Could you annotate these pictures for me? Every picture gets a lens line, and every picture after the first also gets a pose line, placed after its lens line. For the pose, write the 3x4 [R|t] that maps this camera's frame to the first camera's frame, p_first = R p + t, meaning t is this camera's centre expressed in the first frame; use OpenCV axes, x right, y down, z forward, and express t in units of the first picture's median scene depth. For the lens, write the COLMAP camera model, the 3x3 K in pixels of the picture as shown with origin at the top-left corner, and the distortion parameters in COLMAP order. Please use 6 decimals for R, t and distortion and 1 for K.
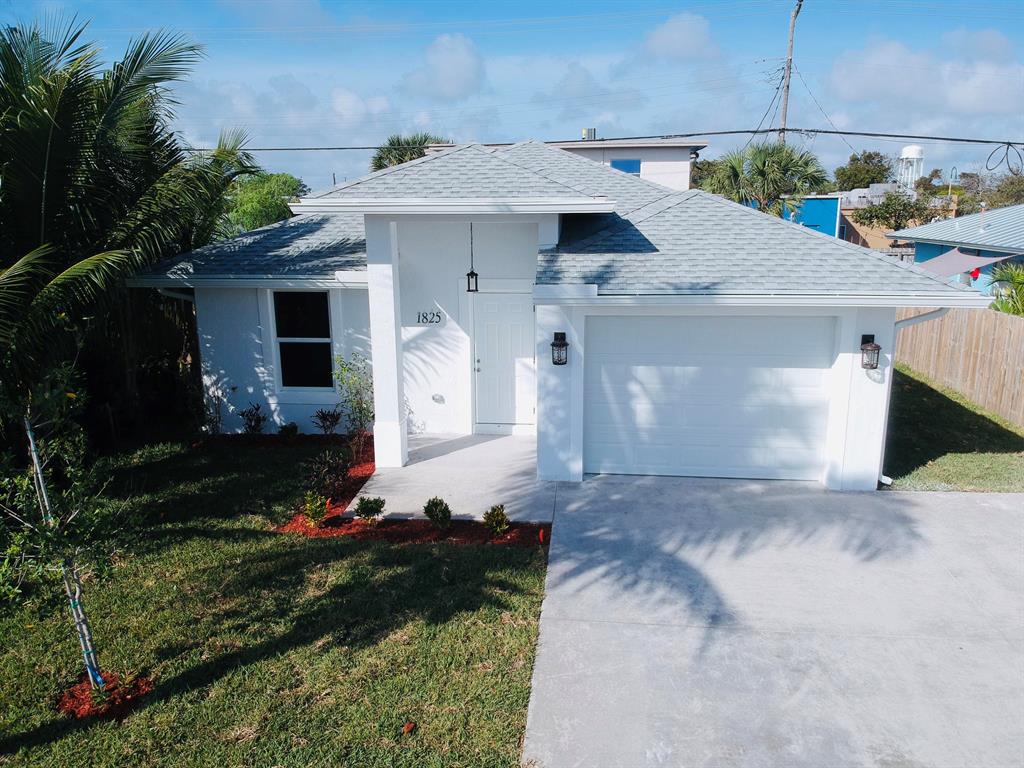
lens RADIAL K [[754.0, 0, 517.9], [0, 754.0, 365.0], [0, 0, 1]] dist [0.051893, -0.000446]
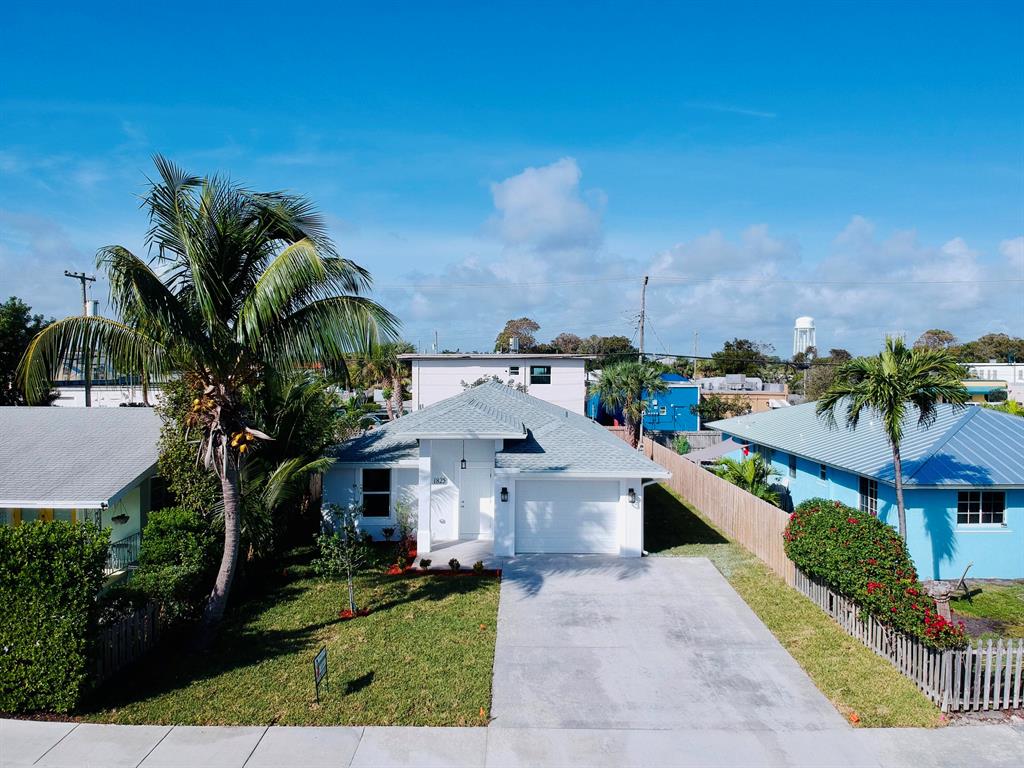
lens RADIAL K [[754.0, 0, 517.9], [0, 754.0, 365.0], [0, 0, 1]] dist [0.051893, -0.000446]
pose [[0.995146, 0.011080, 0.097783, -0.132790], [0.009138, 0.978944, -0.203926, 0.060590], [-0.097983, 0.203830, 0.974091, -1.338721]]
